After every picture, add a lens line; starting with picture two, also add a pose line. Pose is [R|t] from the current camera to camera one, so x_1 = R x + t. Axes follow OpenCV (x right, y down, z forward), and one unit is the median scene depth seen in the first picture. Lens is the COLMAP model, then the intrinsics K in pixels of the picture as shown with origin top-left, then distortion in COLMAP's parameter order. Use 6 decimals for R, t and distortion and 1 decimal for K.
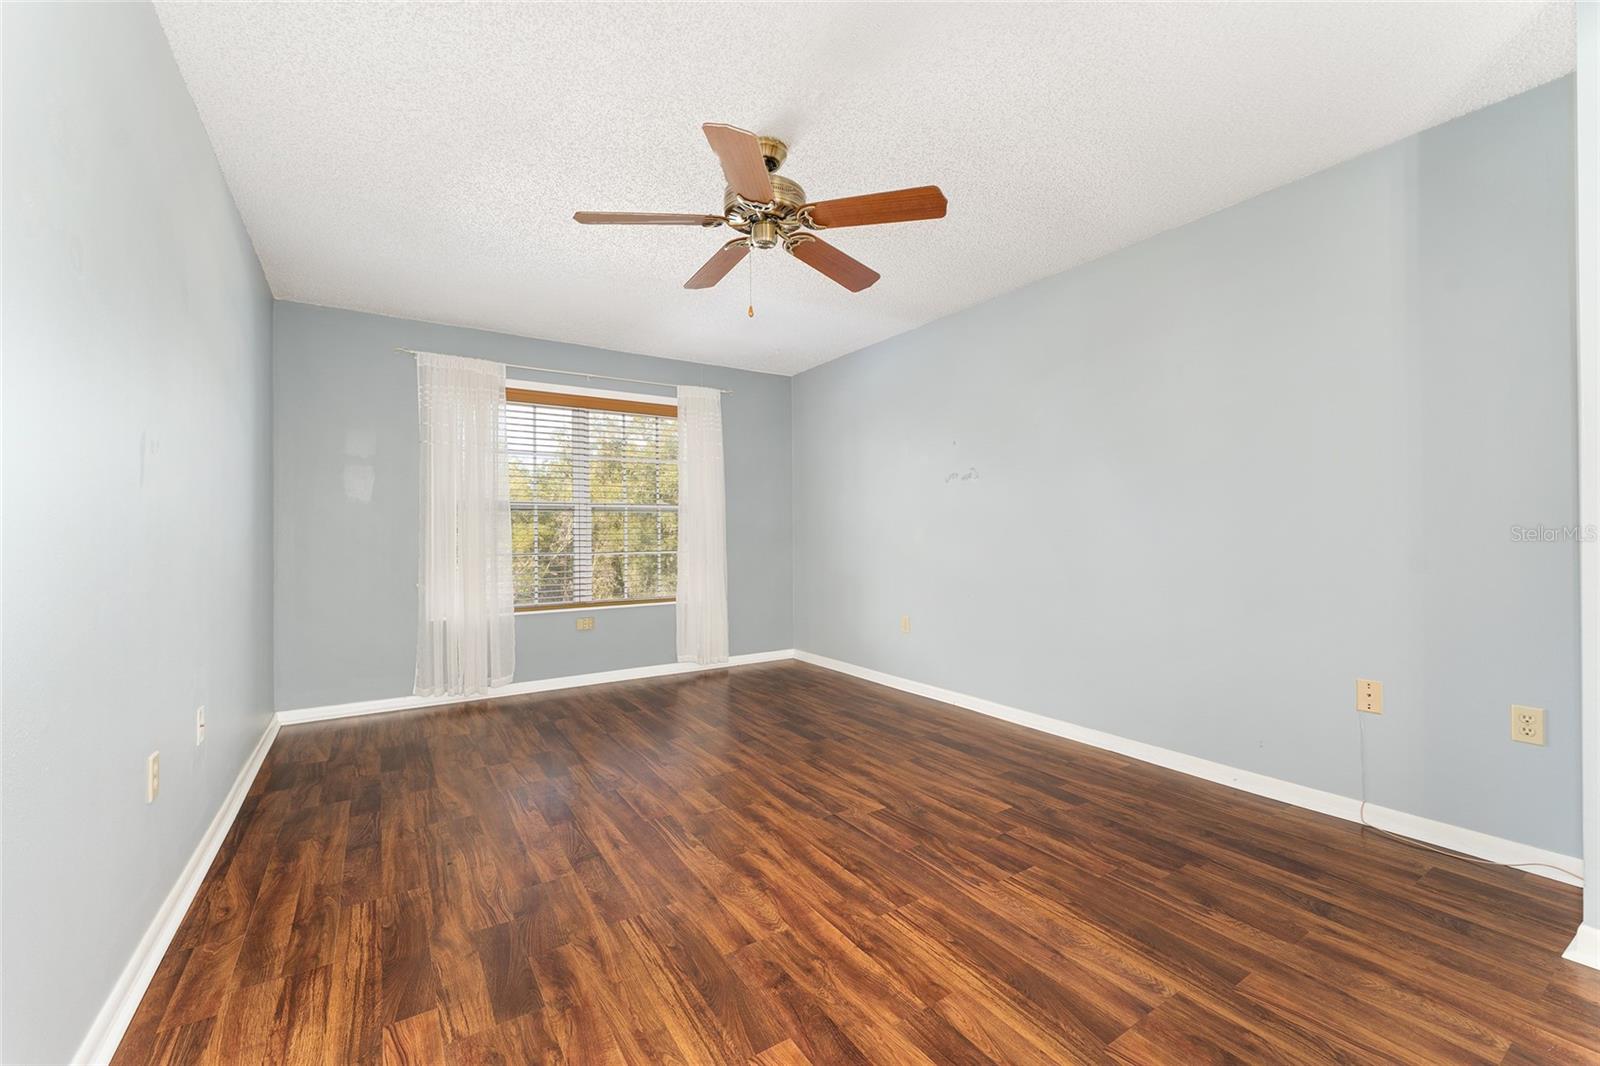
lens RADIAL K [[652.5, 0, 806.0], [0, 652.5, 533.4], [0, 0, 1]] dist [0.000103, -0.000187]
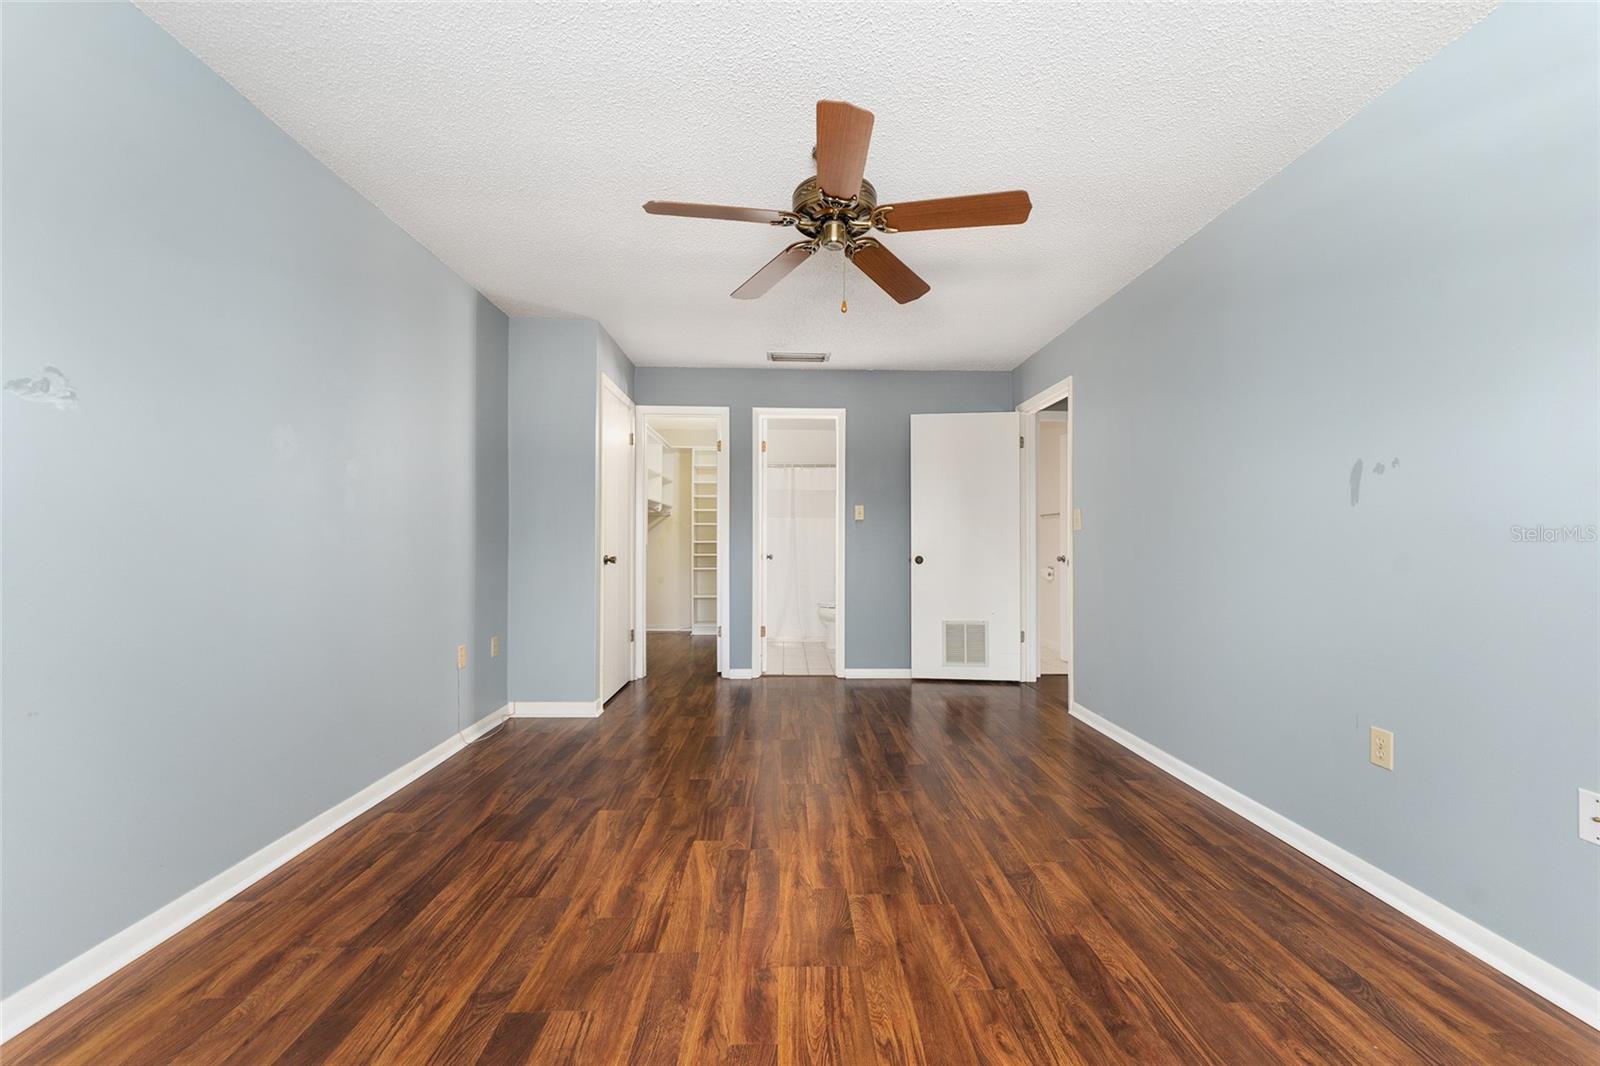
lens RADIAL K [[637.4, 0, 801.7], [0, 637.4, 536.7], [0, 0, 1]] dist [-0.000464, -0.000669]
pose [[-0.851188, 0.008153, 0.524798, -0.505651], [0.001104, 0.999905, -0.013742, 0.005271], [-0.524860, -0.011118, -0.851116, 1.783440]]
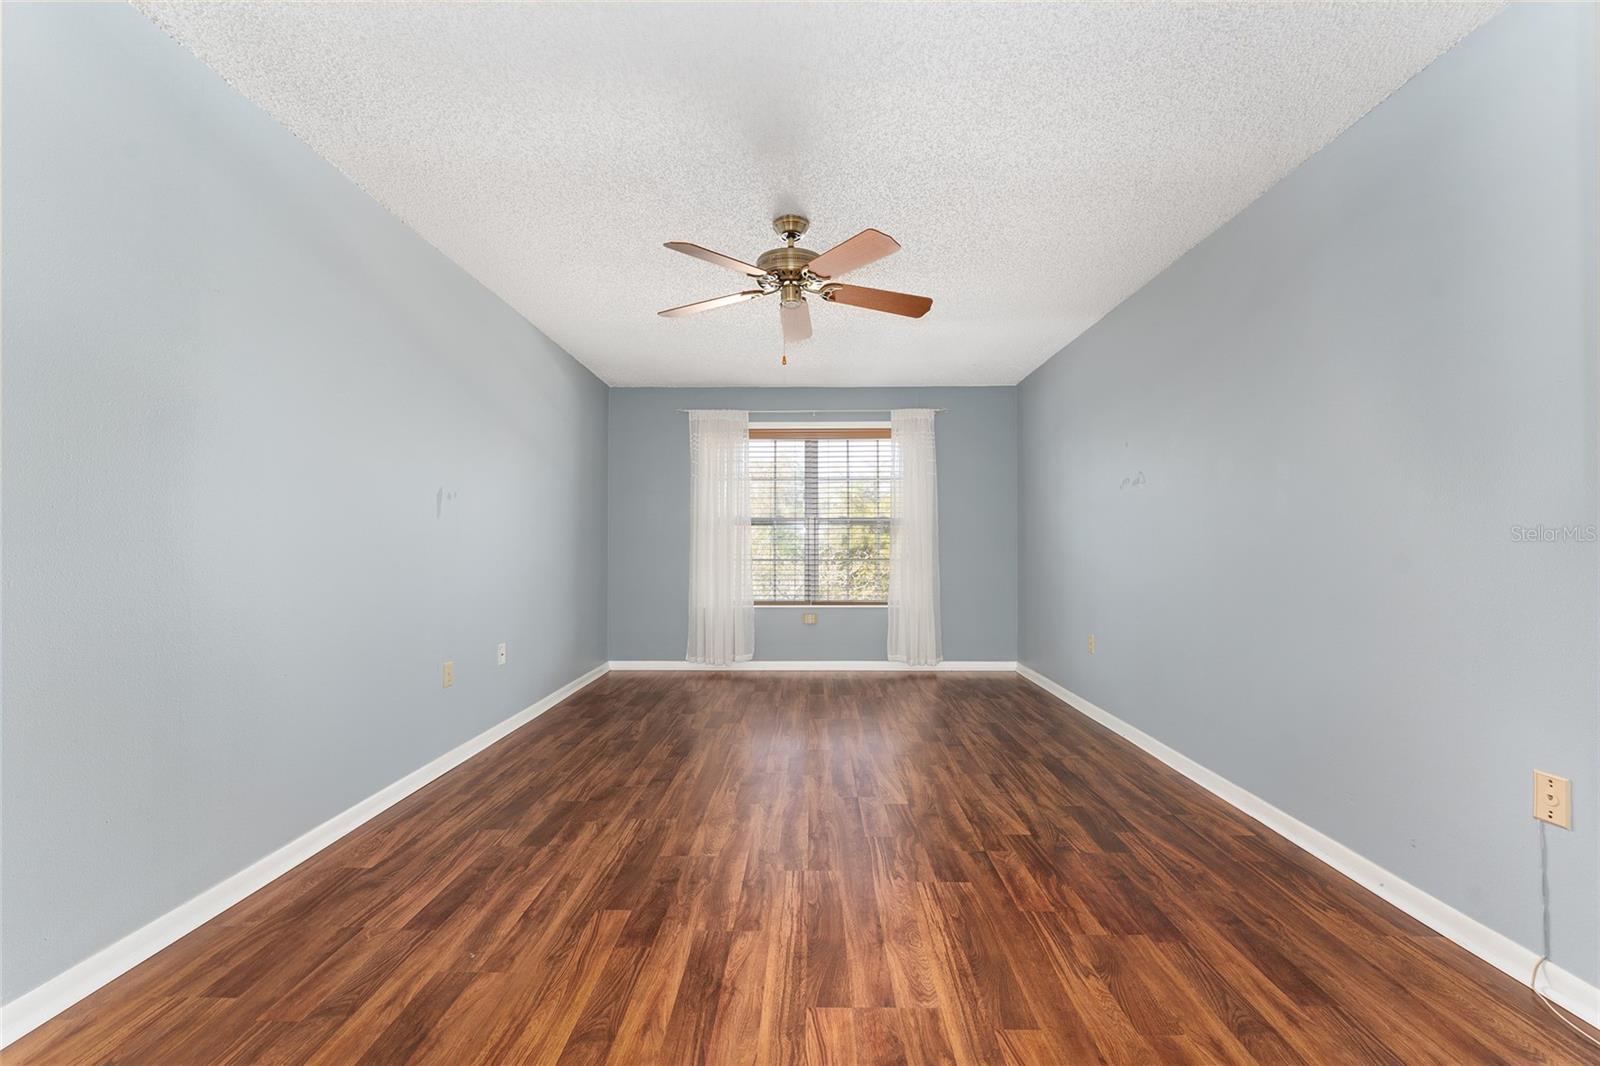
lens RADIAL K [[637.4, 0, 801.7], [0, 637.4, 536.7], [0, 0, 1]] dist [-0.000464, -0.000669]
pose [[0.827252, -0.000728, -0.561831, 0.593802], [-0.004854, 0.999953, -0.008444, -0.004475], [0.561811, 0.009712, 0.827209, 0.045305]]
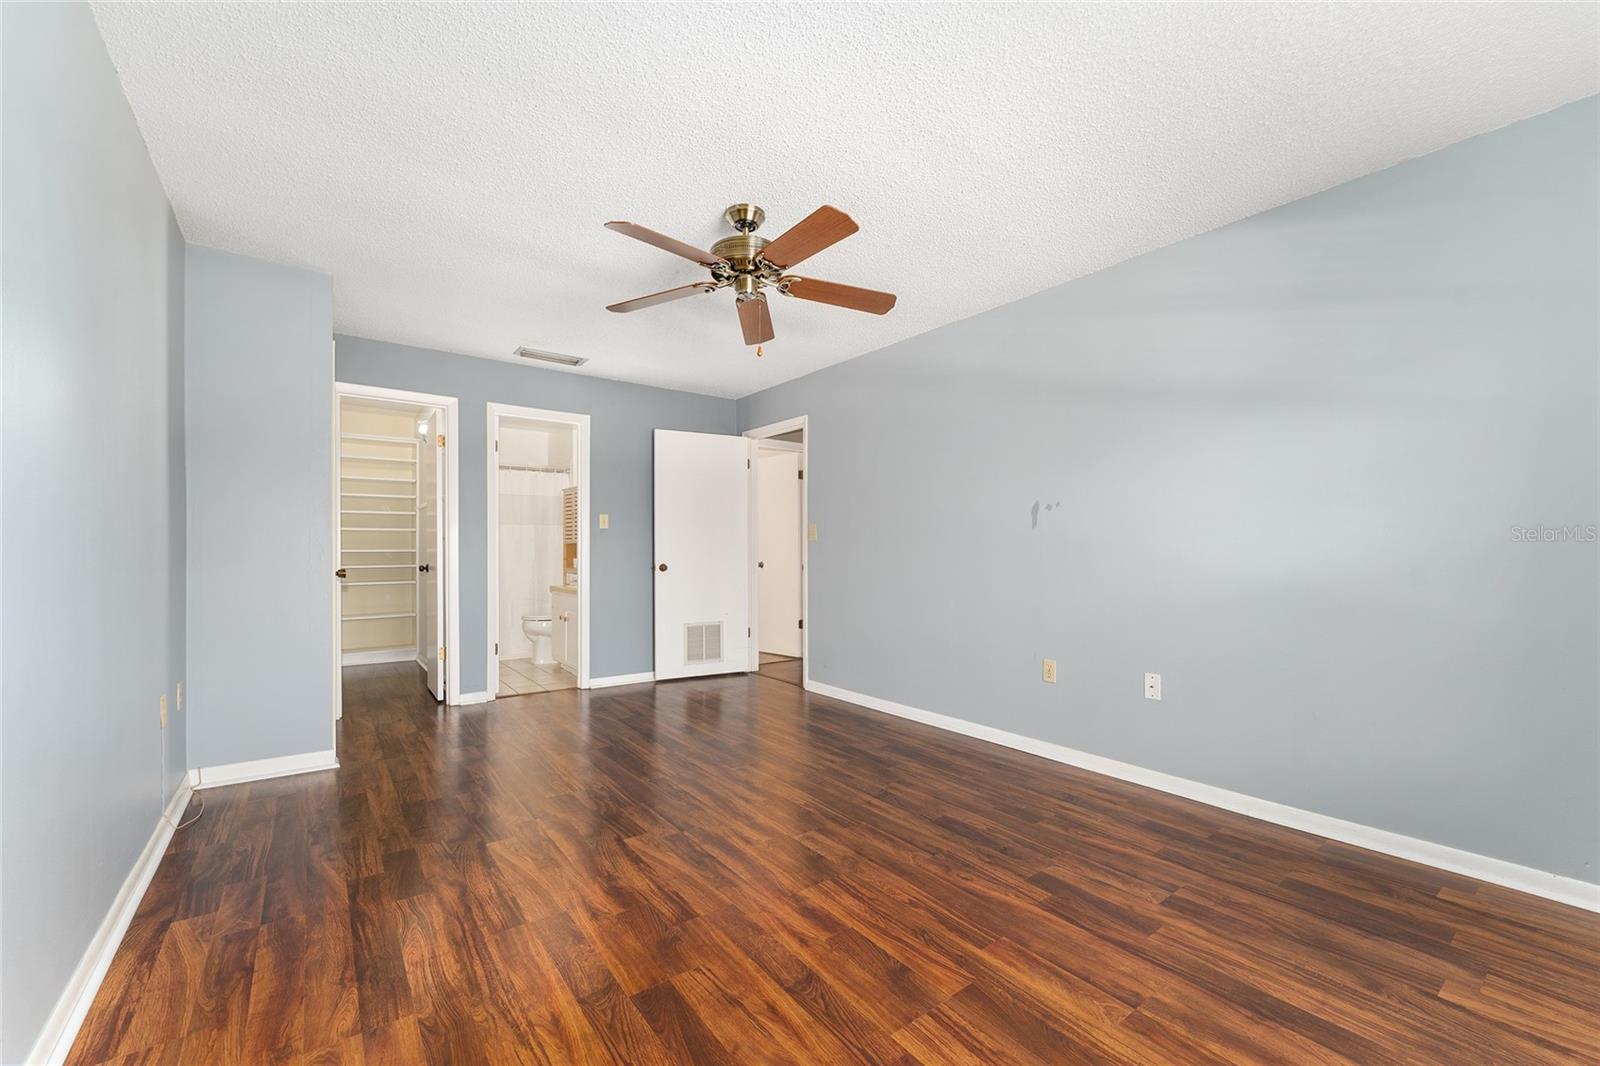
lens RADIAL K [[647.0, 0, 806.2], [0, 647.0, 549.5], [0, 0, 1]] dist [-0.002399, -0.000424]
pose [[-0.997632, 0.004612, -0.068620, -0.084342], [0.004945, 0.999977, -0.004695, 0.003552], [0.068597, -0.005023, -0.997632, 2.069931]]
